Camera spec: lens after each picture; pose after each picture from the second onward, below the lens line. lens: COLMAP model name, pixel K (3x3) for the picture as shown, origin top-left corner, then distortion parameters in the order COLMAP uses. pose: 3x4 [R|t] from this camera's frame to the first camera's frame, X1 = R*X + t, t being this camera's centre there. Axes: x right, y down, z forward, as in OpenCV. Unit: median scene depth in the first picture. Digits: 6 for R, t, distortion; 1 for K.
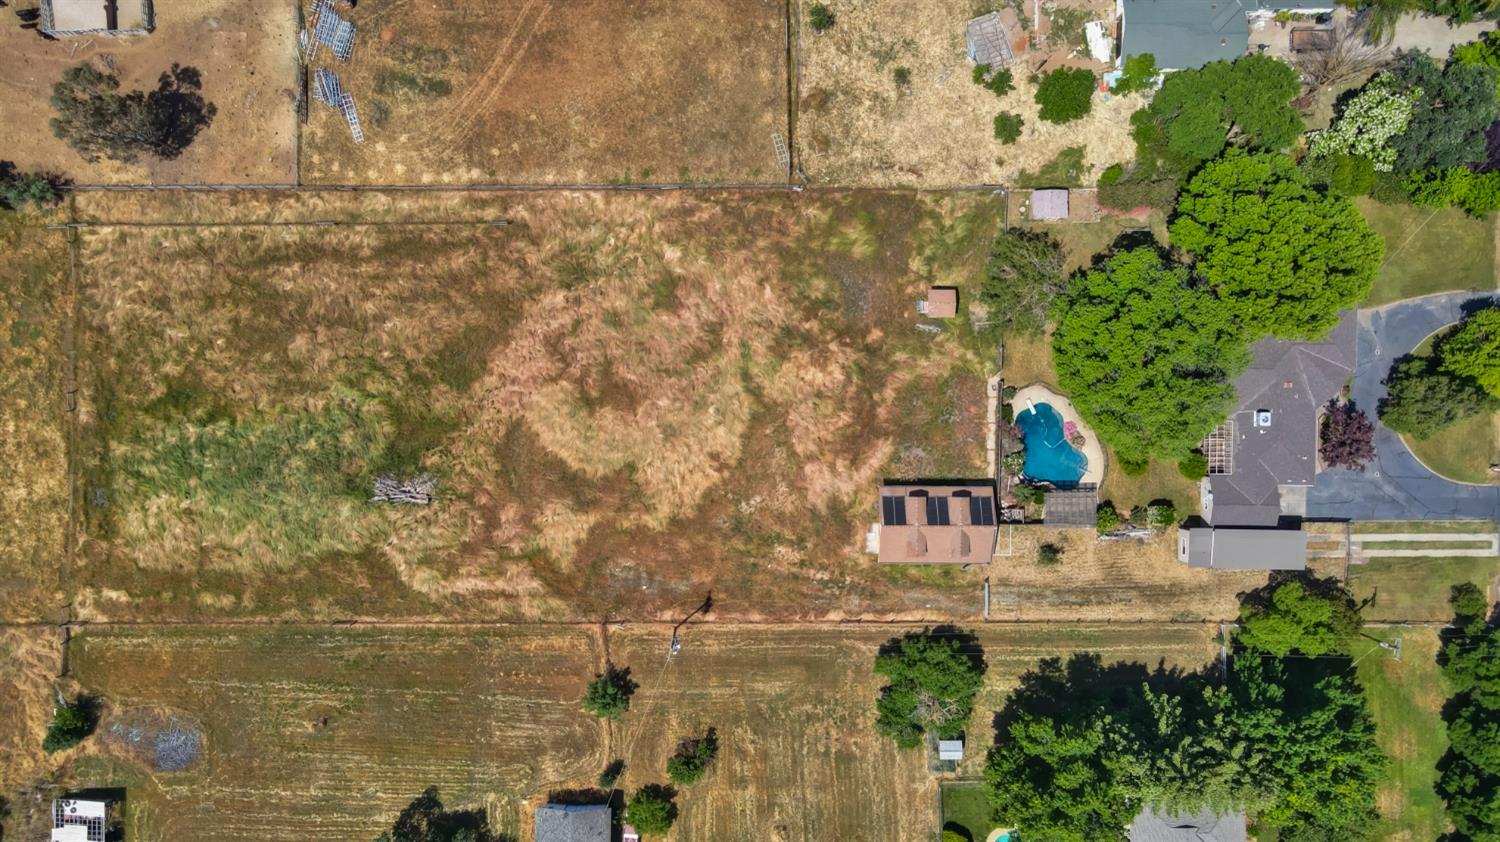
lens RADIAL K [[1122.5, 0, 755.2], [0, 1122.5, 411.7], [0, 0, 1]] dist [0.004976, 0.021259]
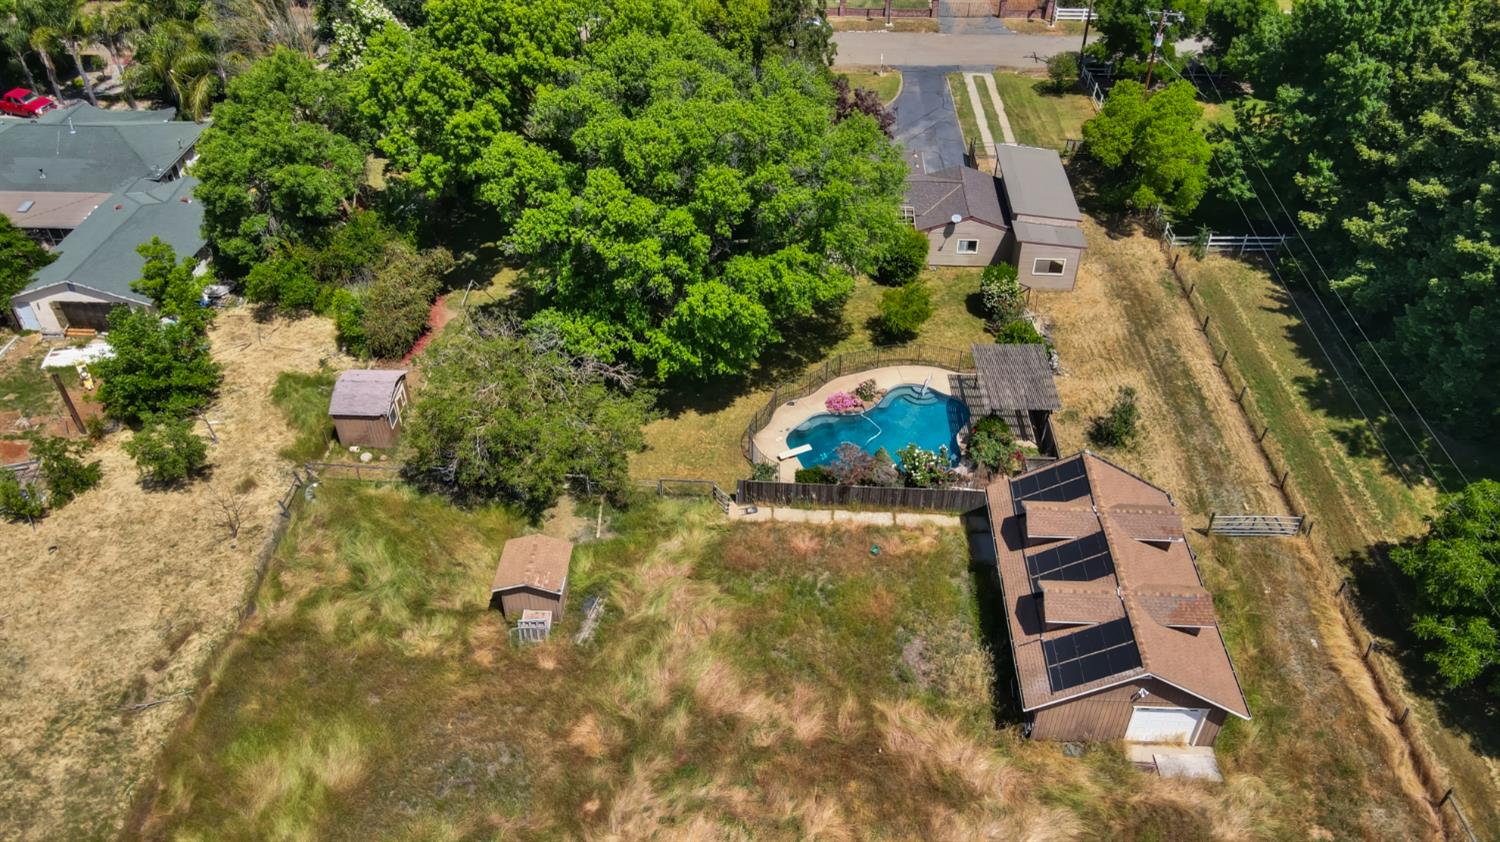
lens RADIAL K [[1122.5, 0, 749.4], [0, 1122.5, 423.2], [0, 0, 1]] dist [0.004976, 0.021259]
pose [[0.040853, -0.624925, 0.779615, -0.105600], [0.999144, 0.020503, -0.035922, -0.006994], [0.006464, 0.780416, 0.625228, 0.702057]]
